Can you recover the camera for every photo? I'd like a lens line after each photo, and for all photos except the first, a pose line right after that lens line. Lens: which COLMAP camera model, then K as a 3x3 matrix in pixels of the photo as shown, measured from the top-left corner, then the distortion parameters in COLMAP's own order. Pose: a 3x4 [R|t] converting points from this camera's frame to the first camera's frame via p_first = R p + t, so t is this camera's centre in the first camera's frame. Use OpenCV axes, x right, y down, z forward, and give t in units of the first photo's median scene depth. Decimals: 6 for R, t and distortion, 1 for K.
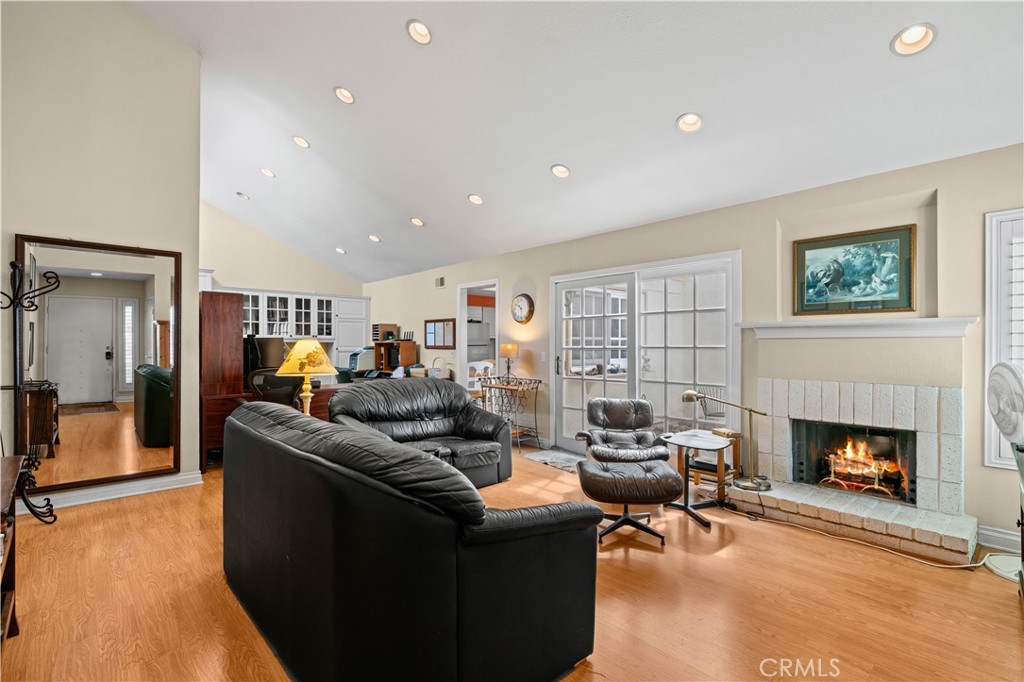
lens RADIAL K [[470.2, 0, 507.6], [0, 470.2, 343.4], [0, 0, 1]] dist [-0.000141, 0.001266]
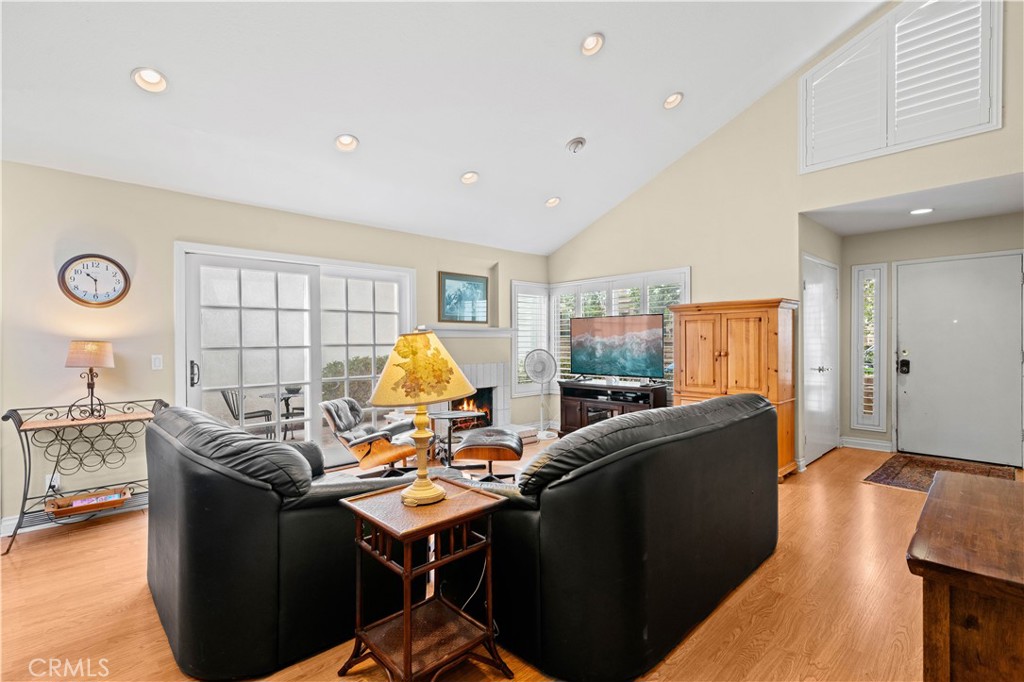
lens RADIAL K [[470.2, 0, 507.6], [0, 470.2, 343.4], [0, 0, 1]] dist [-0.000141, 0.001266]
pose [[-0.022458, 0.000809, 0.999747, -0.434770], [0.008988, 0.999959, -0.000607, 0.005501], [-0.999707, 0.008972, -0.022464, 0.412339]]
